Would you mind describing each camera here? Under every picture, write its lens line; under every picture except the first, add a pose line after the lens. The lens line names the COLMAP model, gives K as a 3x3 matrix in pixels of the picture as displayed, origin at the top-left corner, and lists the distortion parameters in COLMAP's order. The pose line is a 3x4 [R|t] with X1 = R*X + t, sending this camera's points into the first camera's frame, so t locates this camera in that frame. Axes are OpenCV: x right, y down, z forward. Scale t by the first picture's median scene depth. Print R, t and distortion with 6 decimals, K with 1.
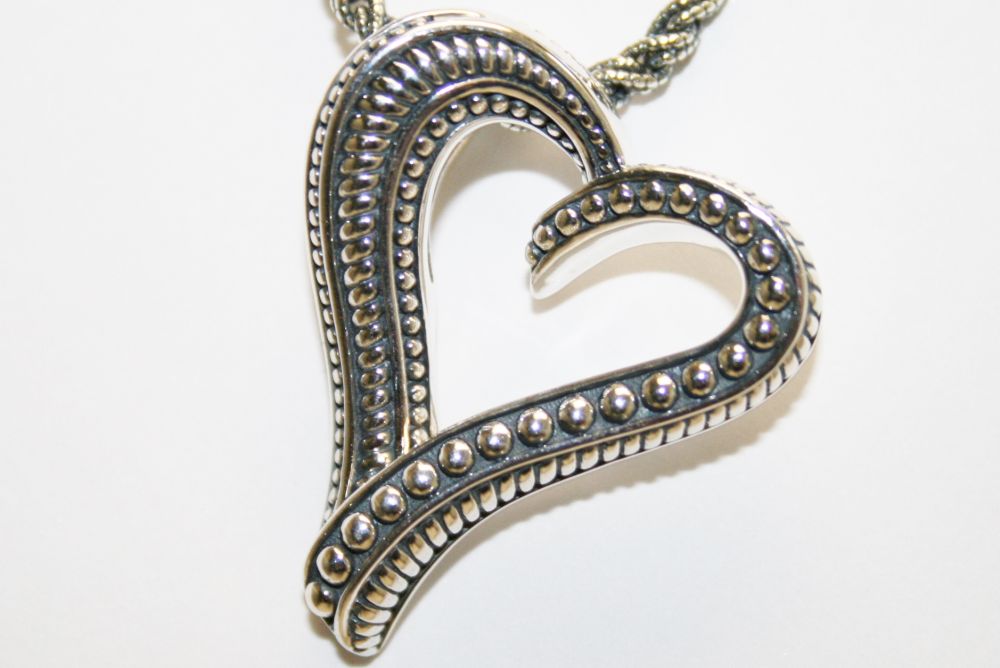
lens RADIAL K [[3261.4, 0, 500.0], [0, 3261.4, 334.0], [0, 0, 1]] dist [0.019109, -0.019602]
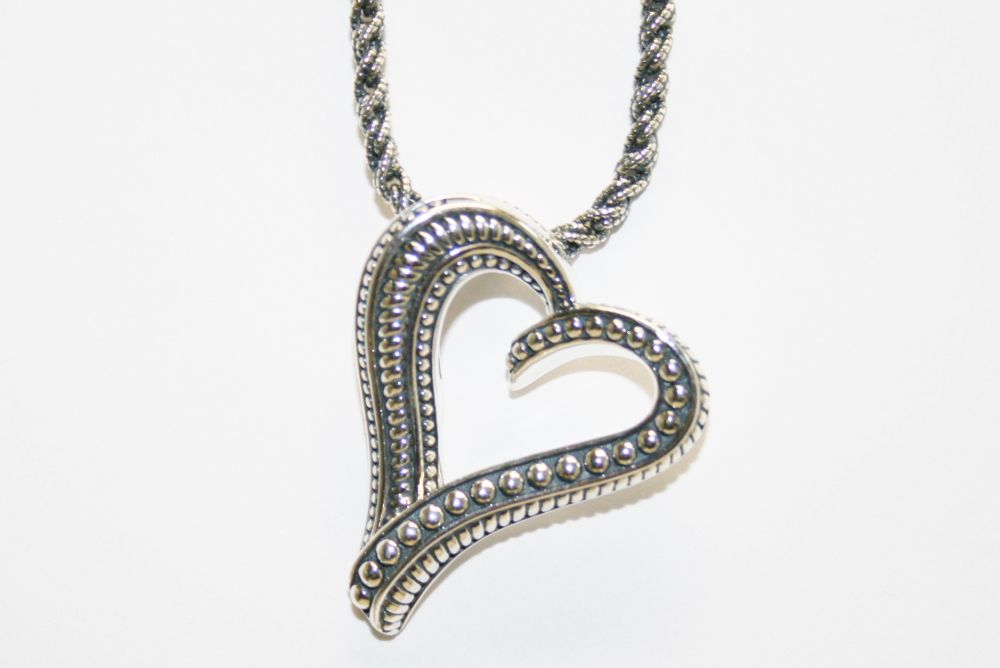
lens RADIAL K [[3261.4, 0, 500.0], [0, 3261.4, 334.0], [0, 0, 1]] dist [0.019109, -0.019602]
pose [[0.999472, 0.017551, 0.027350, -0.035091], [-0.019062, 0.998249, 0.056003, -0.119050], [-0.026319, -0.056494, 0.998056, -0.448137]]
